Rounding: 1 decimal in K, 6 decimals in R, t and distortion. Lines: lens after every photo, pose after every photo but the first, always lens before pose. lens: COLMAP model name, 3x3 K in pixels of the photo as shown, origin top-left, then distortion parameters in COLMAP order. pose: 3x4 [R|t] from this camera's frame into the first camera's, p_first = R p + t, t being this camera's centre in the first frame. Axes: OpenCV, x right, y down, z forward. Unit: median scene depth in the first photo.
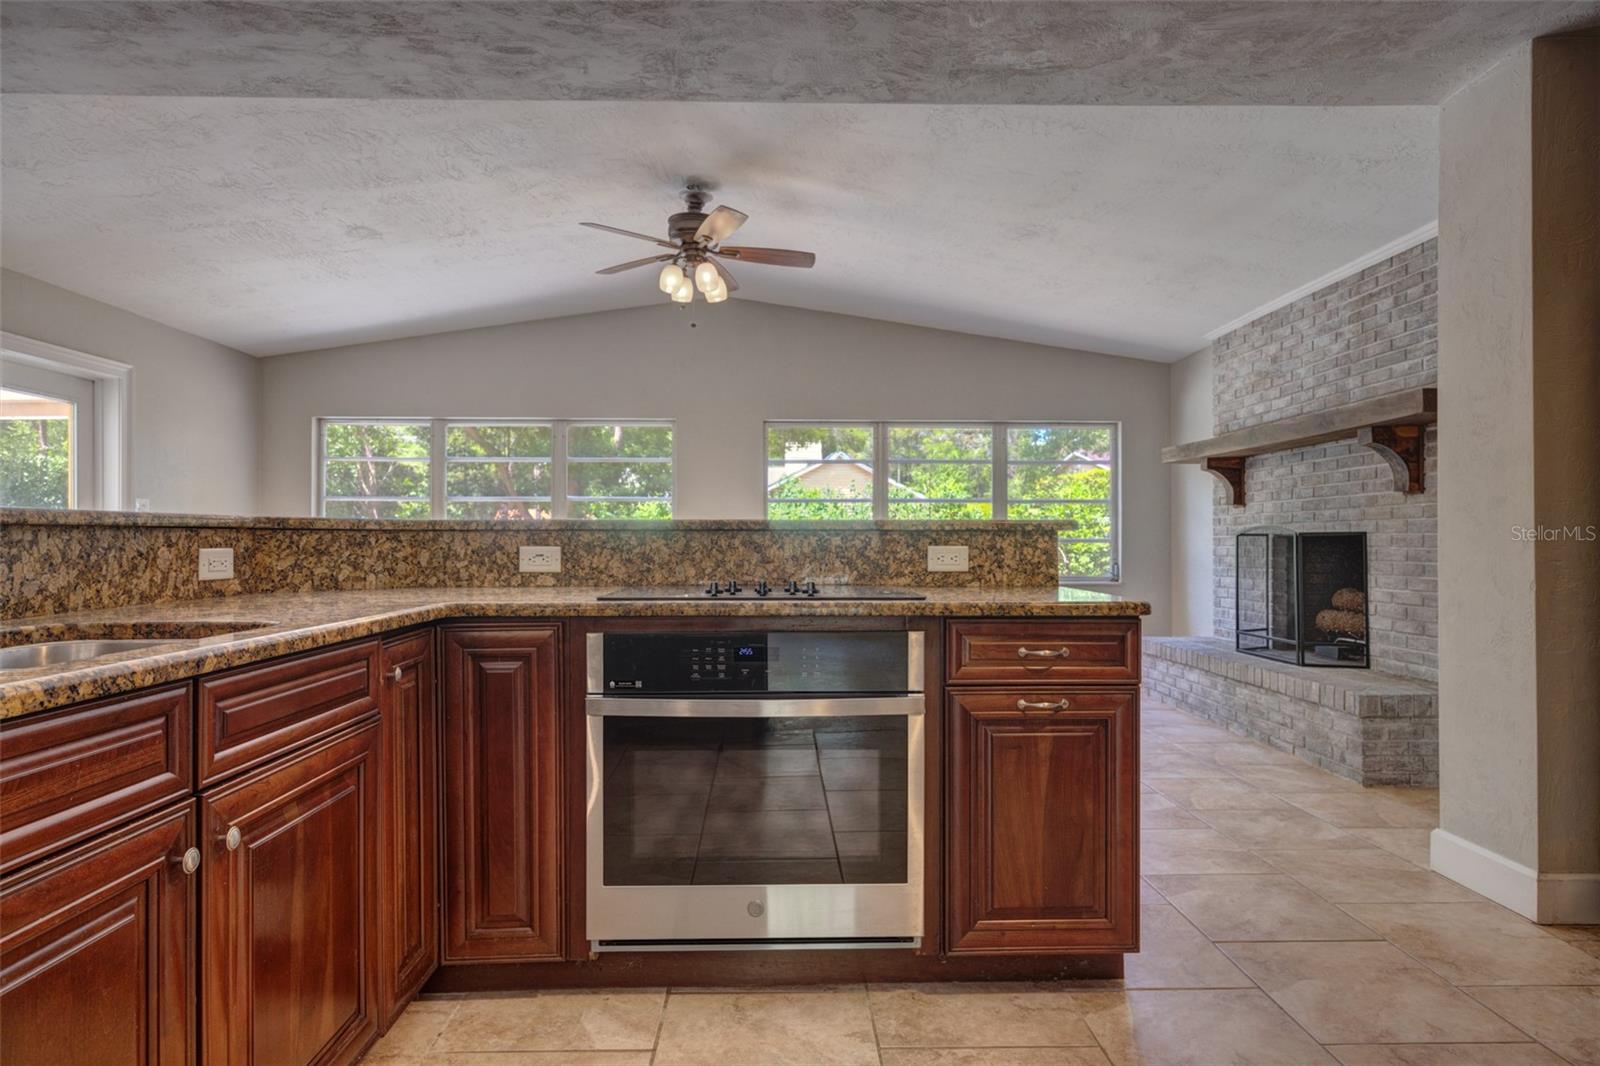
lens RADIAL K [[886.1, 0, 793.7], [0, 886.1, 535.7], [0, 0, 1]] dist [-0.002287, 0.000587]
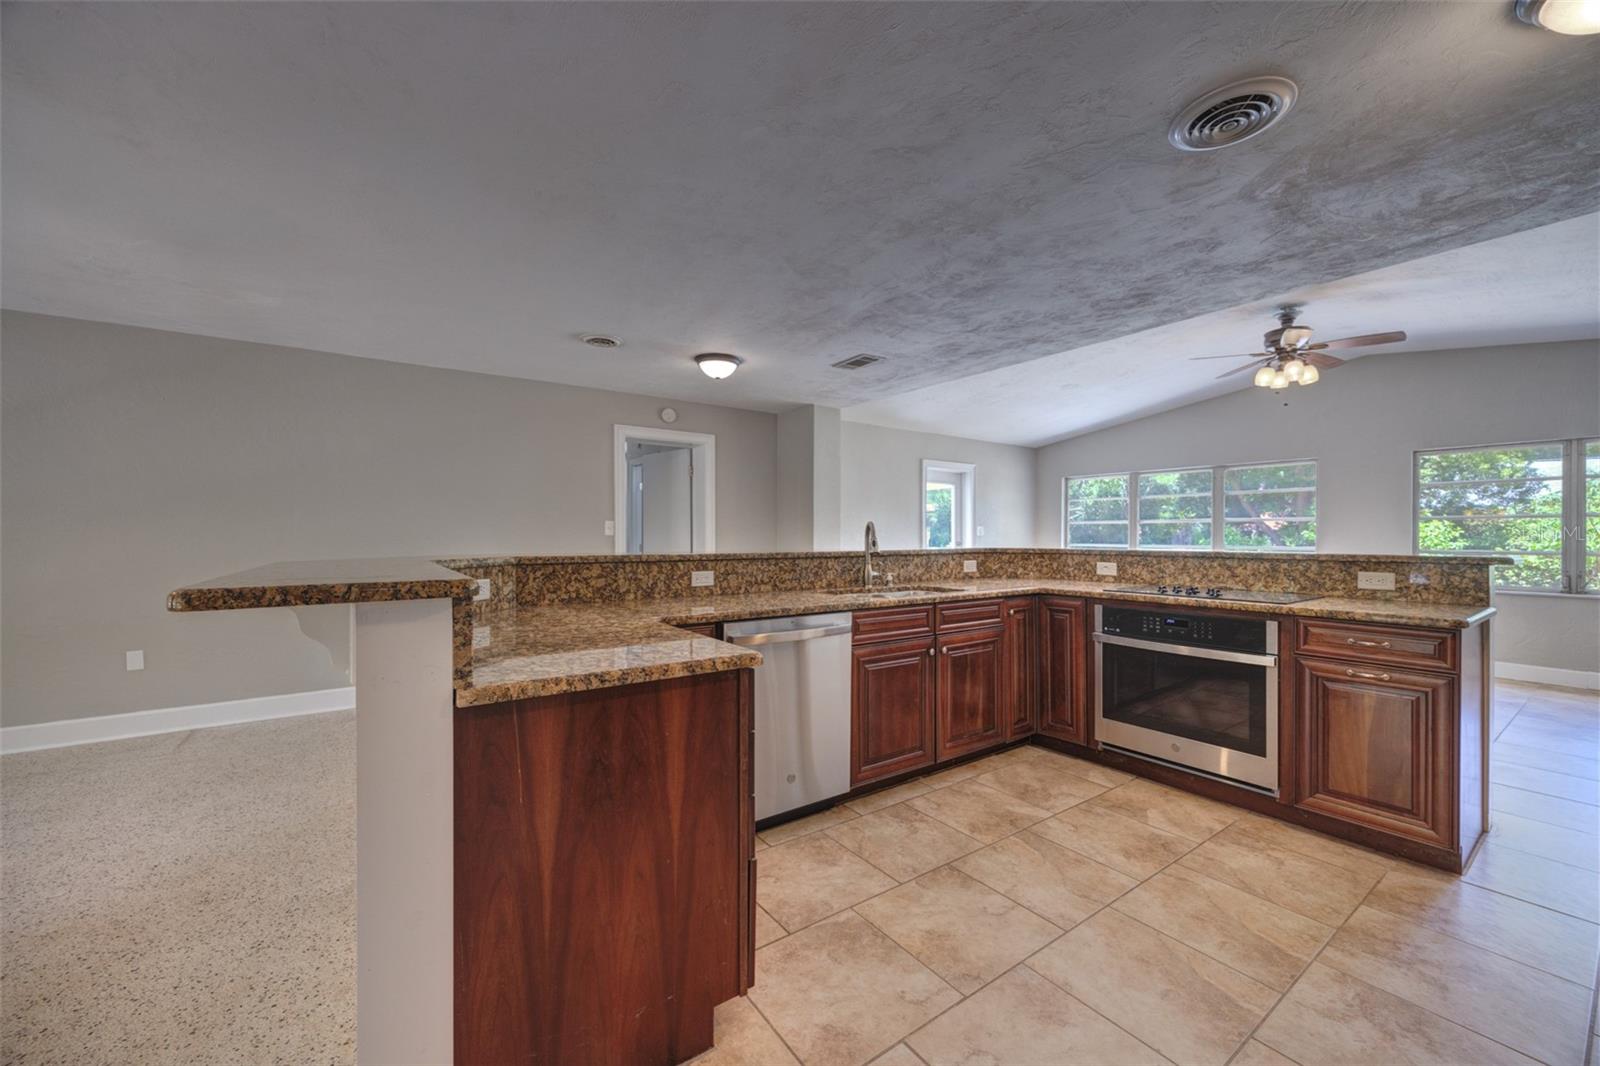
lens RADIAL K [[610.5, 0, 795.9], [0, 610.5, 536.4], [0, 0, 1]] dist [-0.003522, 0.000175]
pose [[0.560524, 0.002434, -0.828135, 0.484676], [0.002320, 0.999987, 0.004510, -0.056880], [0.828135, -0.004449, 0.560511, -0.393509]]
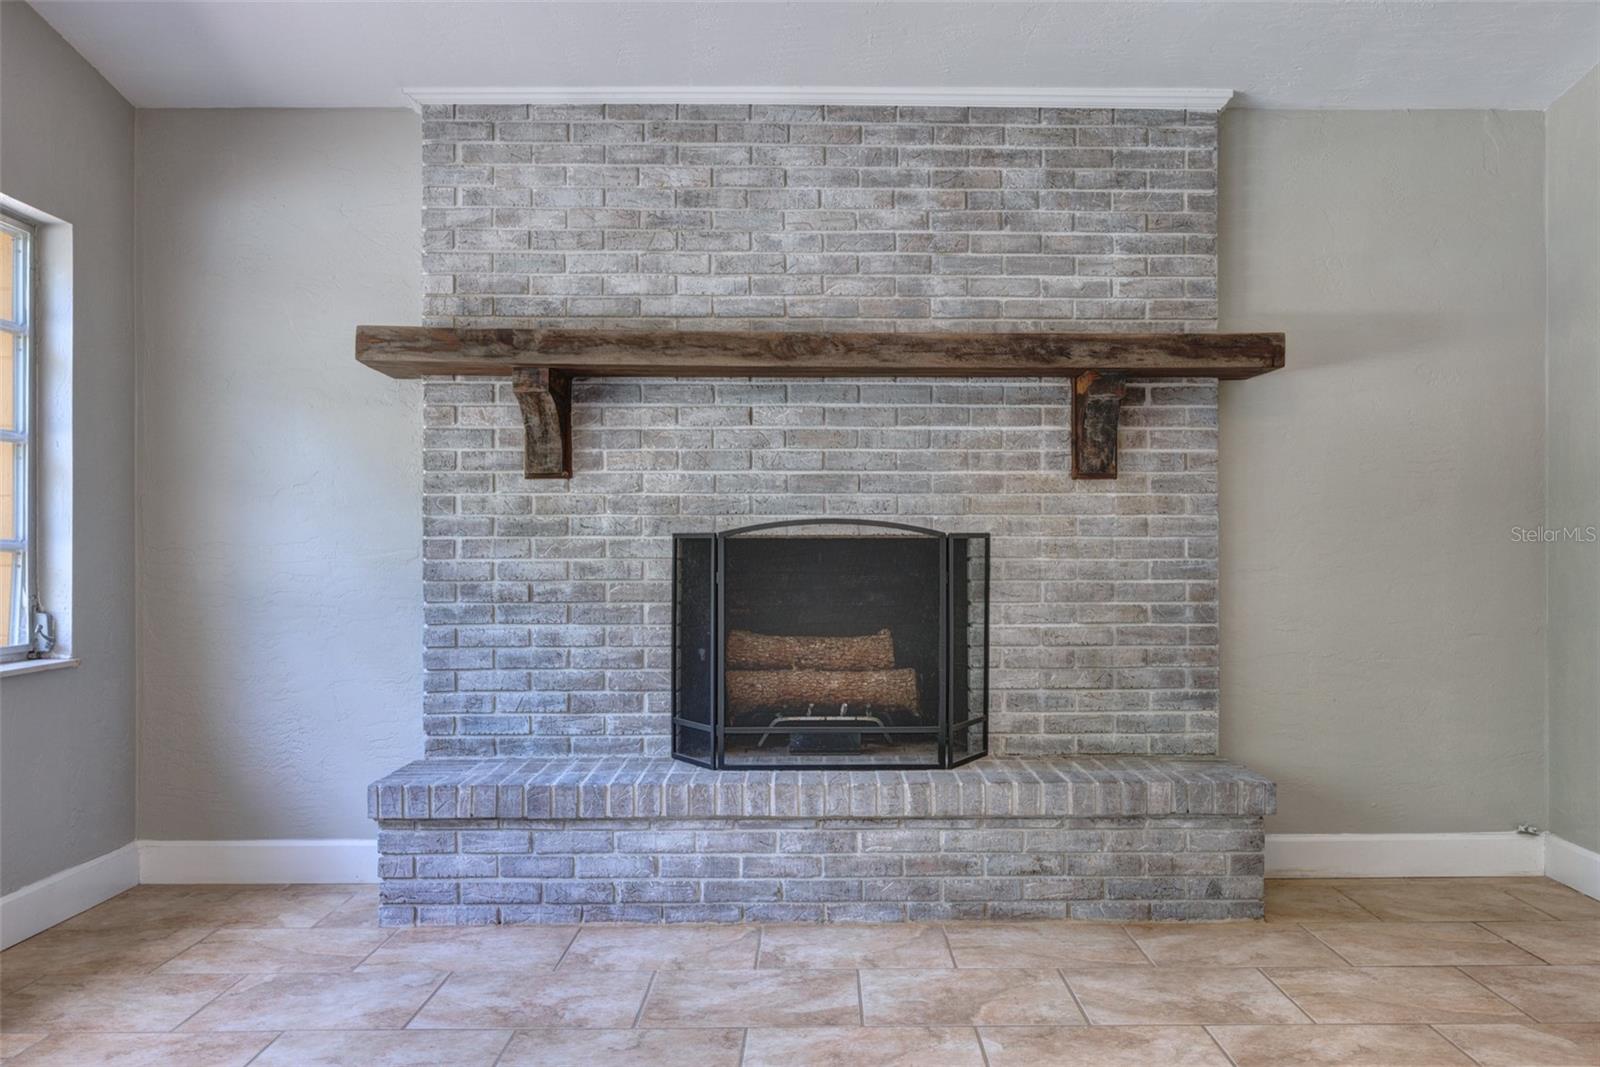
lens RADIAL K [[1611.0, 0, 773.4], [0, 1611.0, 515.0], [0, 0, 1]] dist [-0.000675, 0.000000]
pose [[0.043332, 0.012474, 0.998983, -0.832637], [-0.009073, 0.999886, -0.012092, -0.003721], [-0.999020, -0.008540, 0.043440, 1.897524]]
